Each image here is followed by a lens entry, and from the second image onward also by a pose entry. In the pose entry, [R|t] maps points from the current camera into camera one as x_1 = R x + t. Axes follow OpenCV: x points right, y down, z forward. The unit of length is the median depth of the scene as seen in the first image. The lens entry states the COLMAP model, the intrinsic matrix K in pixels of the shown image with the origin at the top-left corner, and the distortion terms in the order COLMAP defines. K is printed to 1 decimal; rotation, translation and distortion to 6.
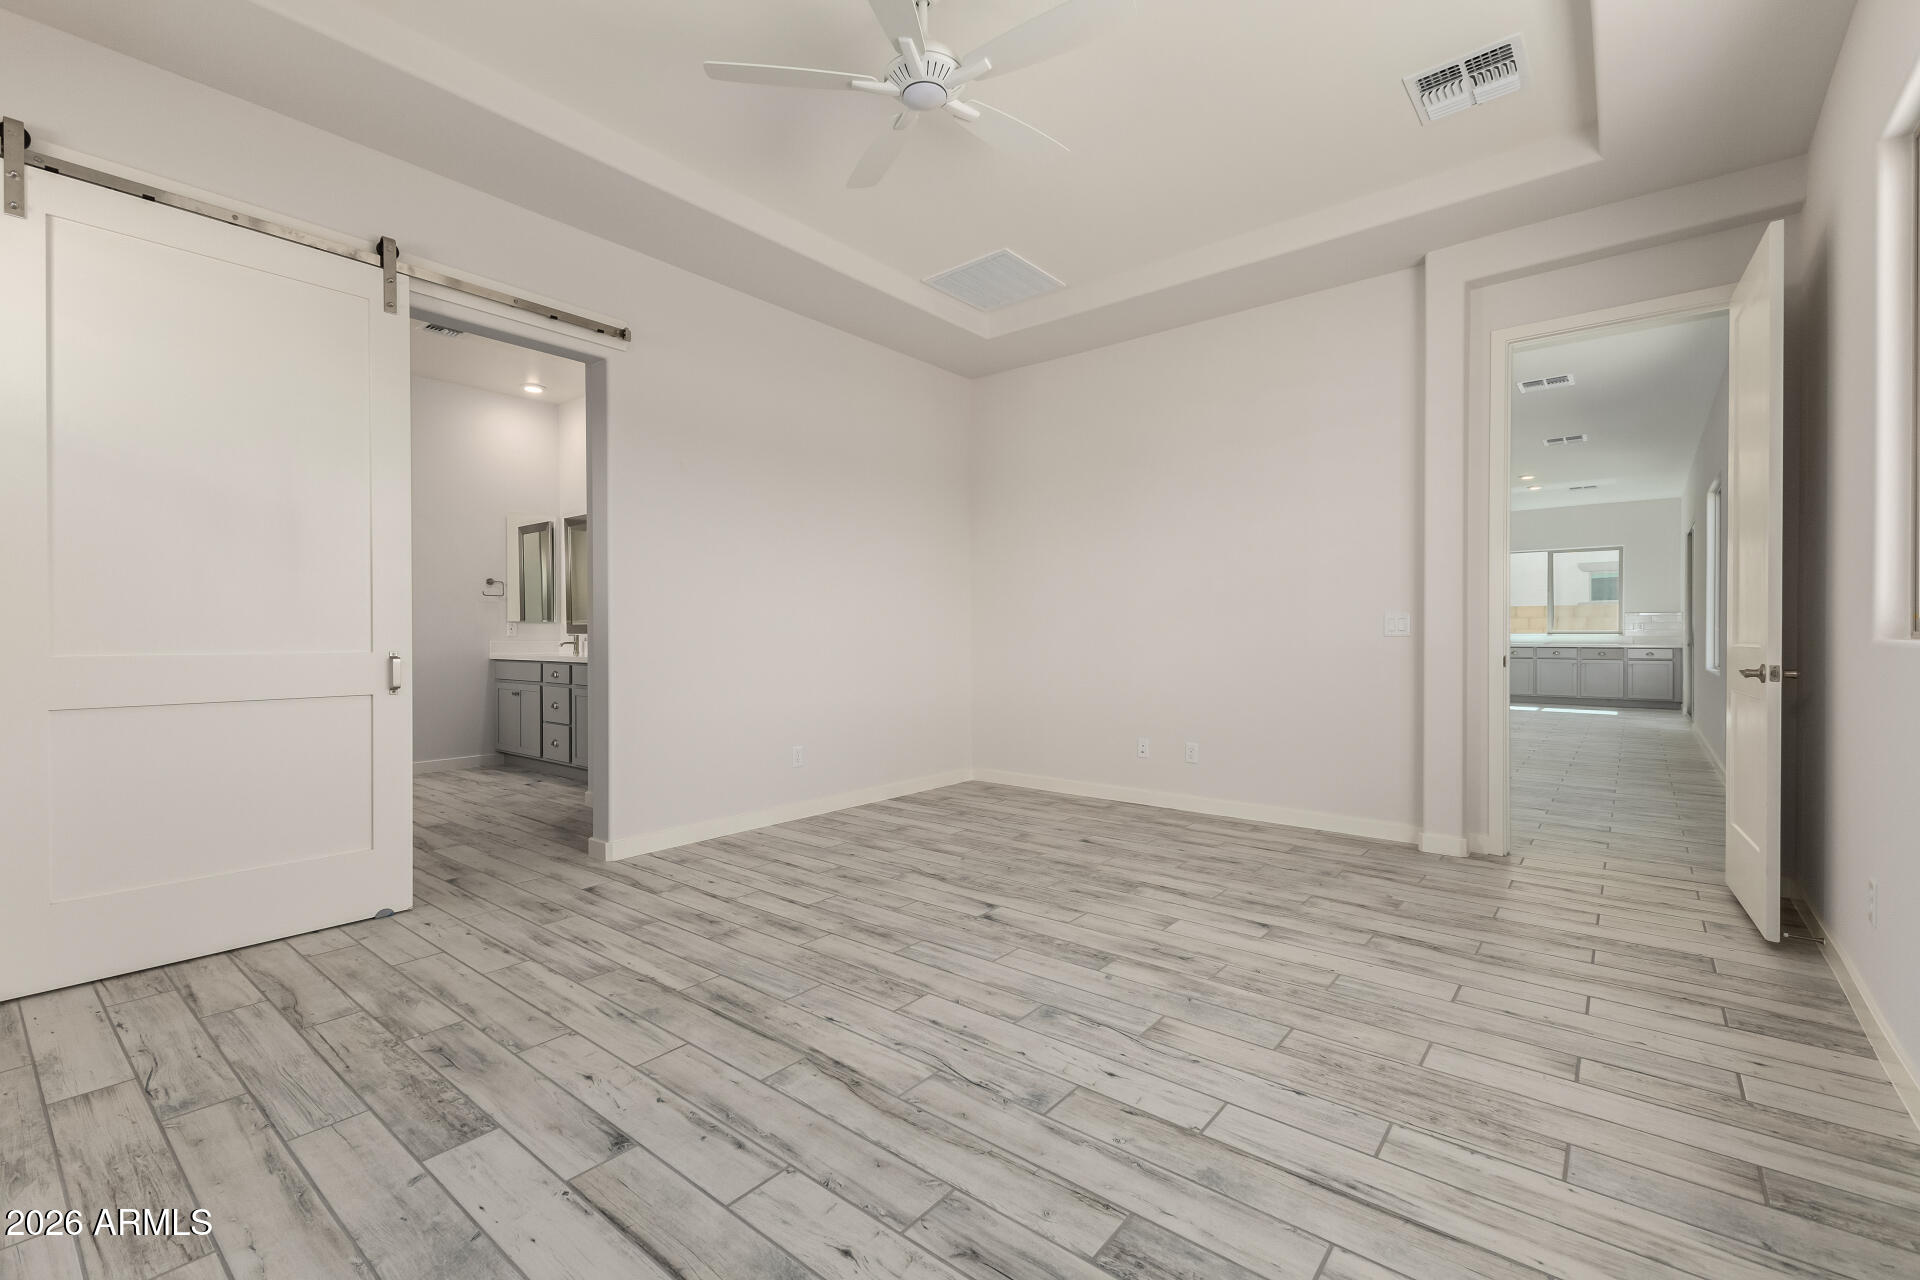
lens RADIAL K [[837.9, 0, 941.2], [0, 837.9, 634.8], [0, 0, 1]] dist [0.011229, -0.000042]
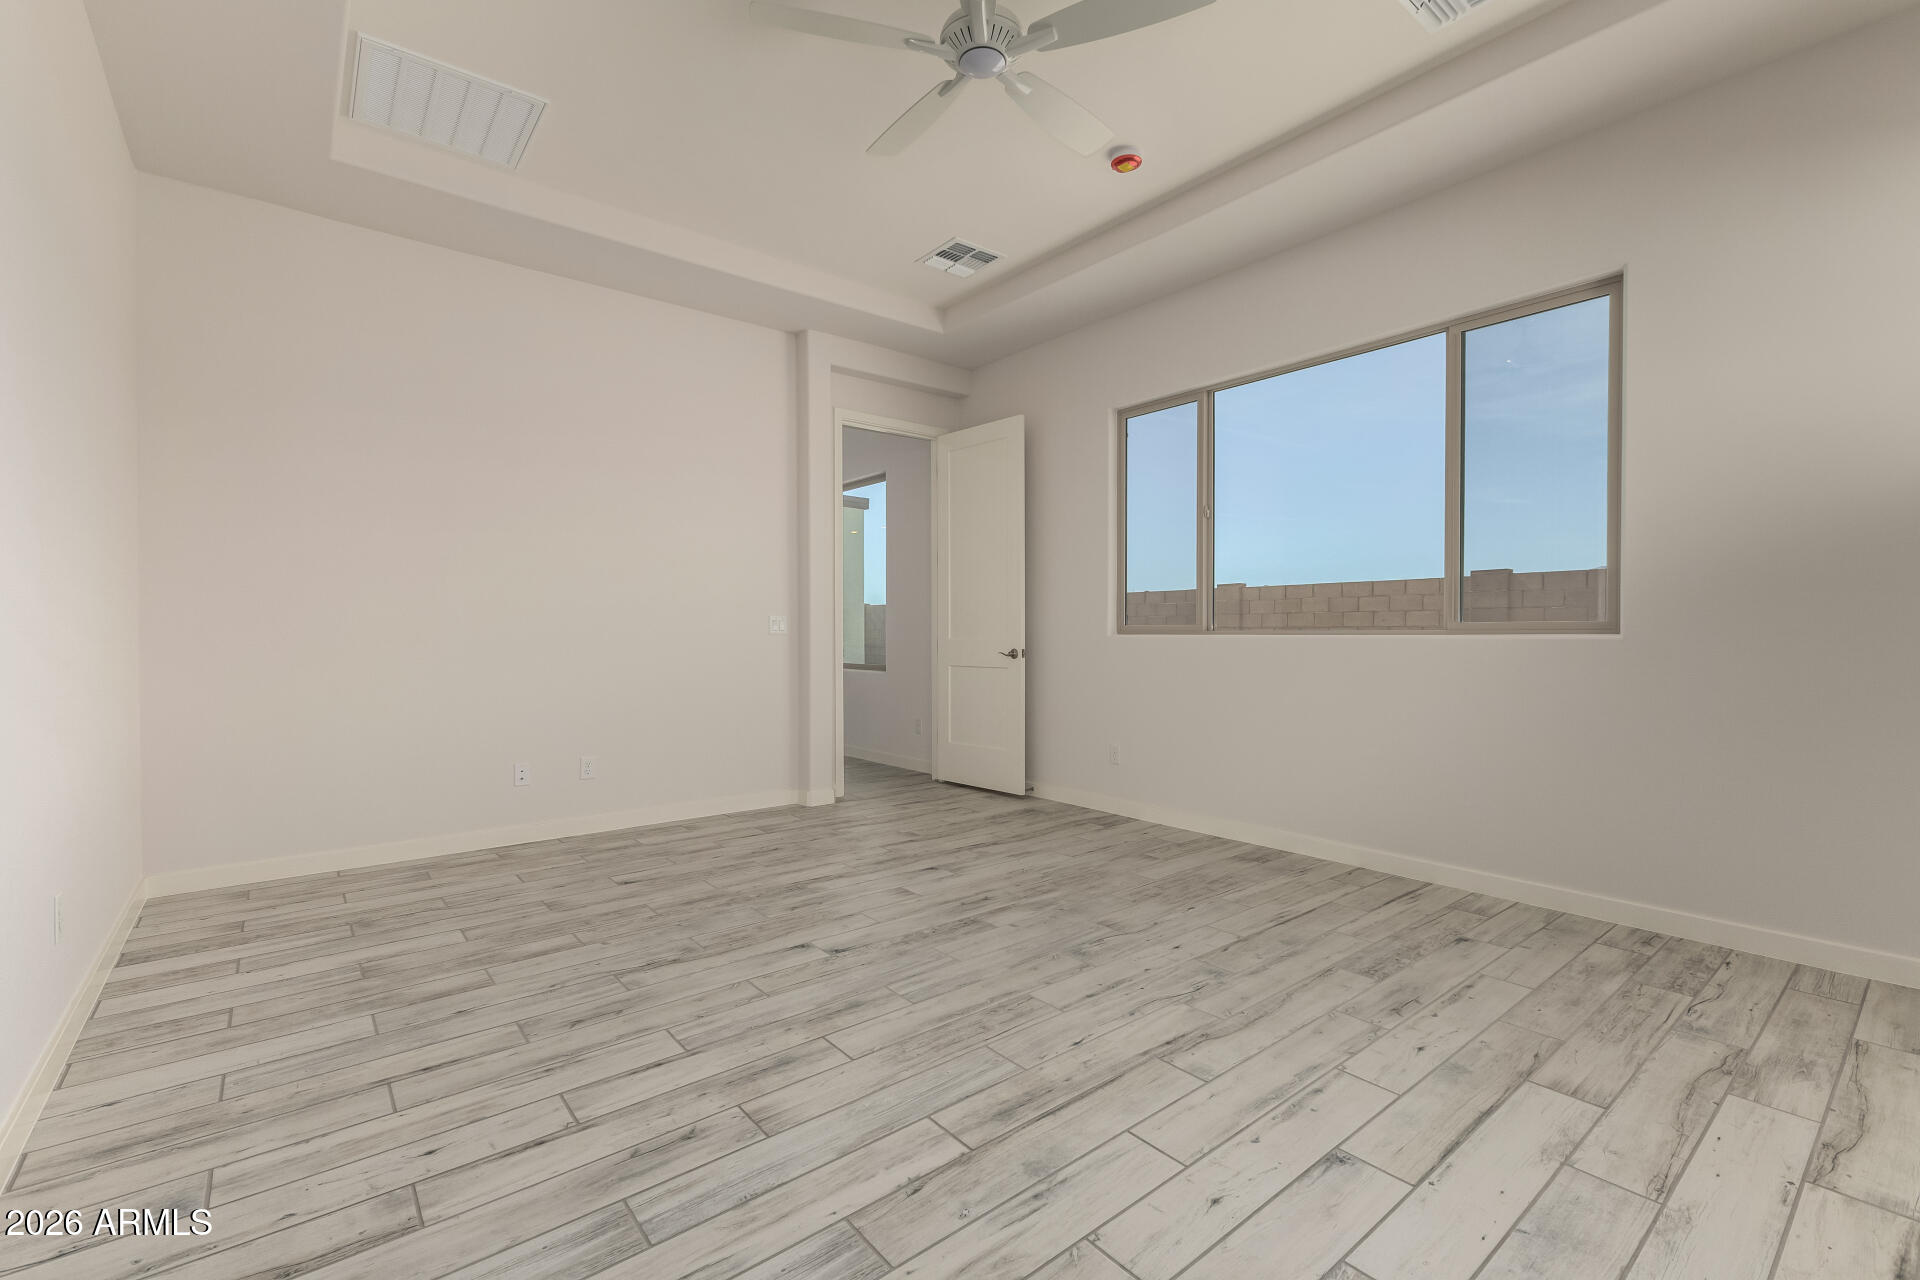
lens RADIAL K [[839.0, 0, 966.7], [0, 839.0, 638.1], [0, 0, 1]] dist [0.007724, -0.000645]
pose [[0.178788, -0.004677, 0.983877, -0.885251], [0.003511, 0.999985, 0.004116, 0.002799], [-0.983881, 0.002718, 0.178802, 0.788382]]
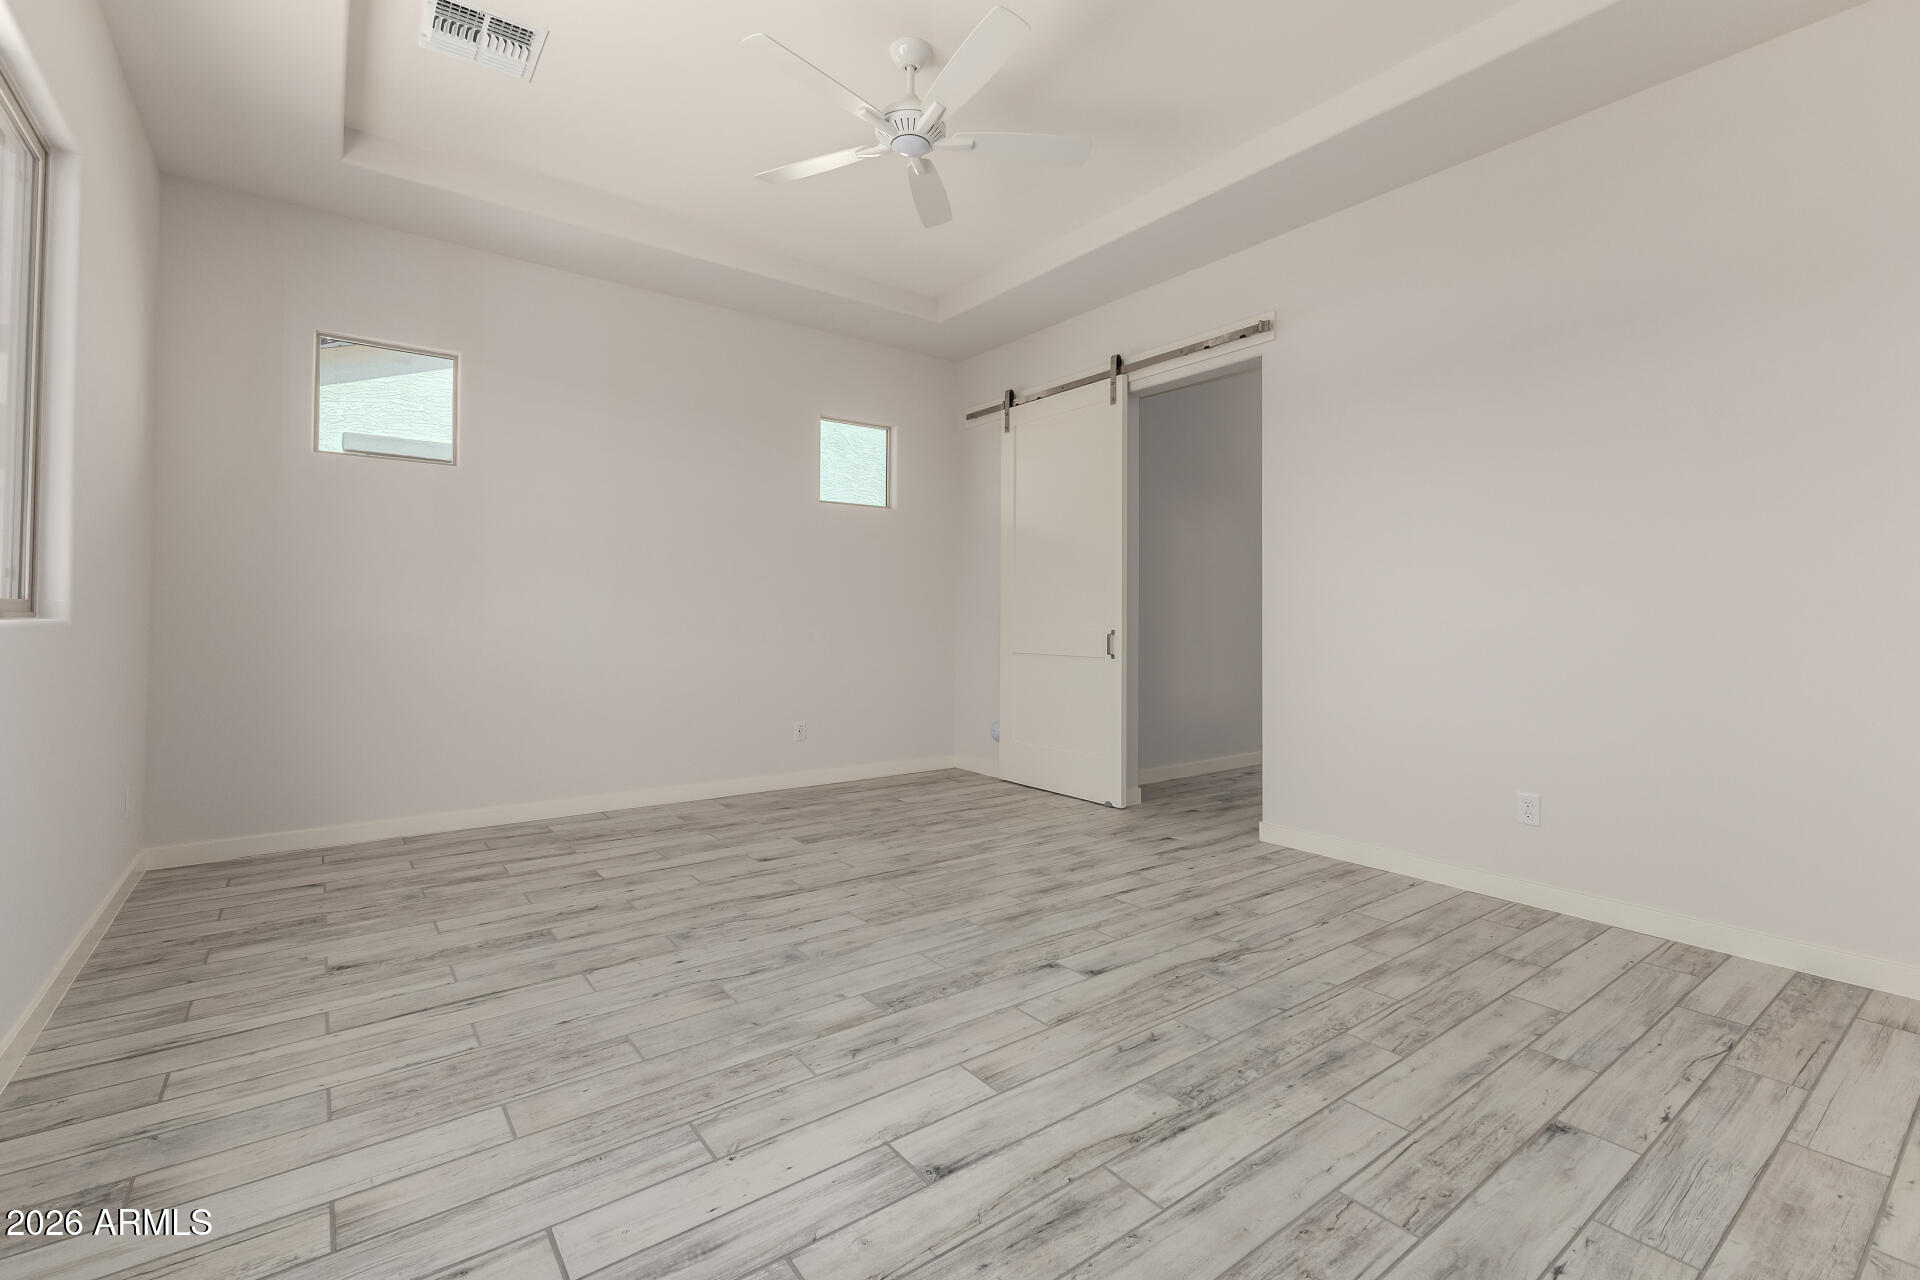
lens RADIAL K [[833.4, 0, 952.8], [0, 833.4, 640.5], [0, 0, 1]] dist [0.011226, -0.000360]
pose [[-0.229234, 0.026761, -0.973003, 0.958309], [-0.006680, 0.999555, 0.029065, -0.002893], [0.973348, 0.013162, -0.228954, 1.217195]]
